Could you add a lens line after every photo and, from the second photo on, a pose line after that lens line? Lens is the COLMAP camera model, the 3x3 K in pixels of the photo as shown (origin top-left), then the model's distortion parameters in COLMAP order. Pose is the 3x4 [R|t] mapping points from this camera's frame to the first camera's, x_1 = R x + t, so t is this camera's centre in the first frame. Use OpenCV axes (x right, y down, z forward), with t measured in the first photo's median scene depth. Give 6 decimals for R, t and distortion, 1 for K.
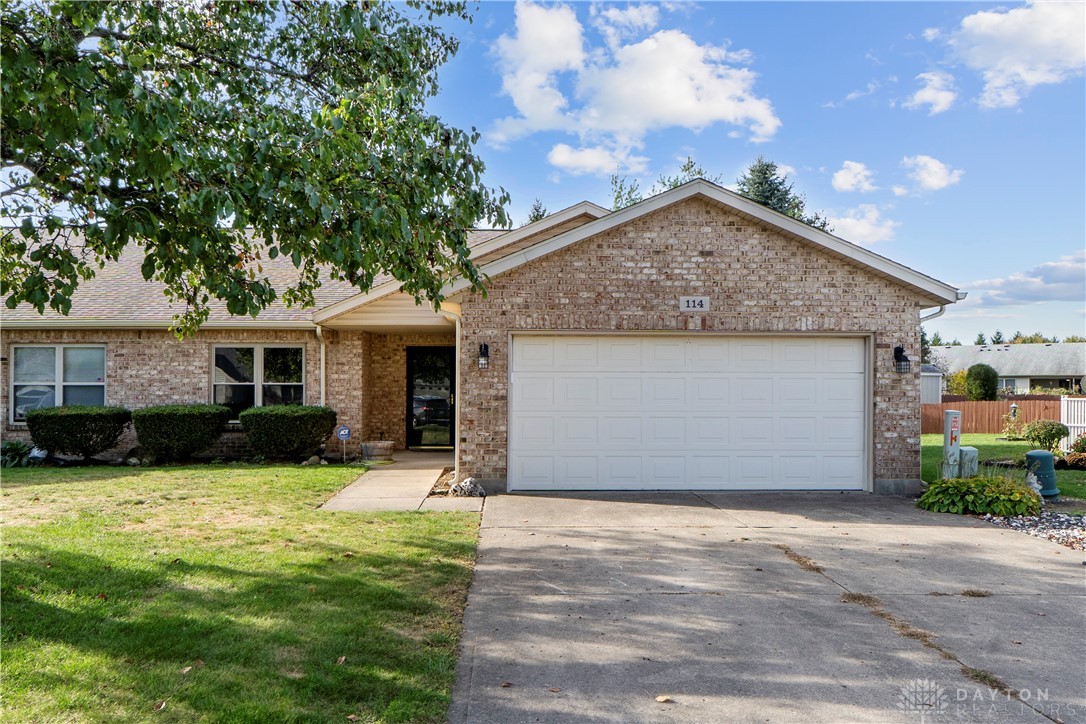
lens RADIAL K [[925.6, 0, 541.9], [0, 925.6, 371.9], [0, 0, 1]] dist [0.018962, 0.003225]
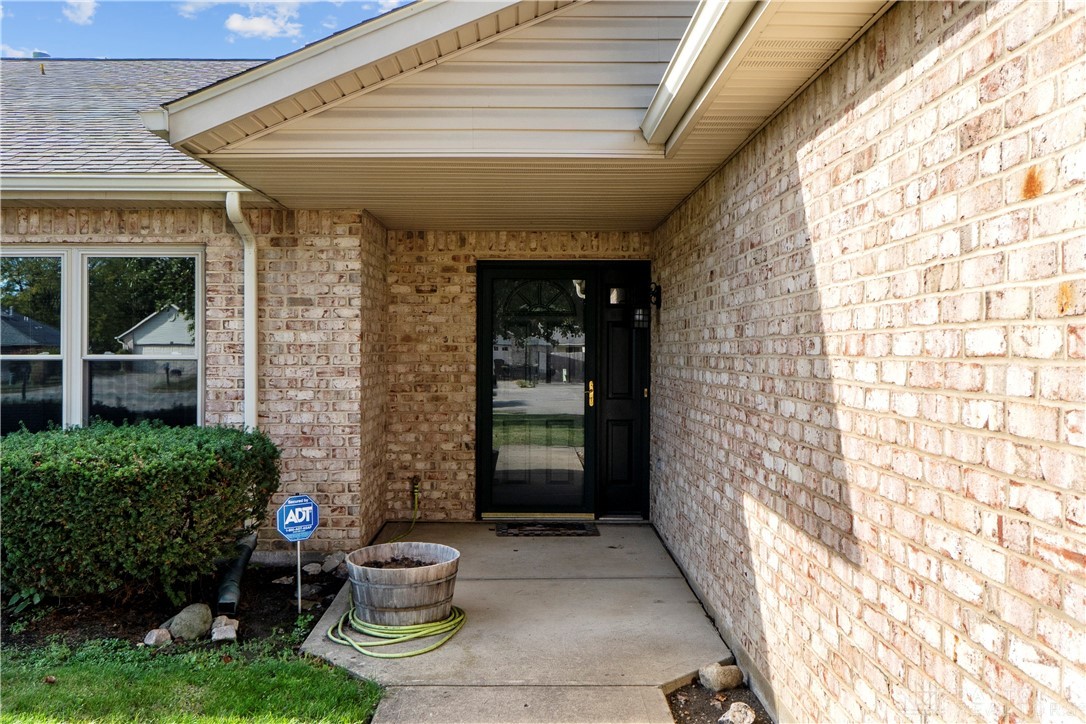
lens RADIAL K [[925.6, 0, 537.1], [0, 925.6, 352.0], [0, 0, 1]] dist [0.018962, 0.003225]
pose [[0.999547, 0.001695, -0.030054, -0.126523], [-0.000948, 0.999691, 0.024838, 0.001830], [0.030087, -0.024799, 0.999240, 0.707353]]
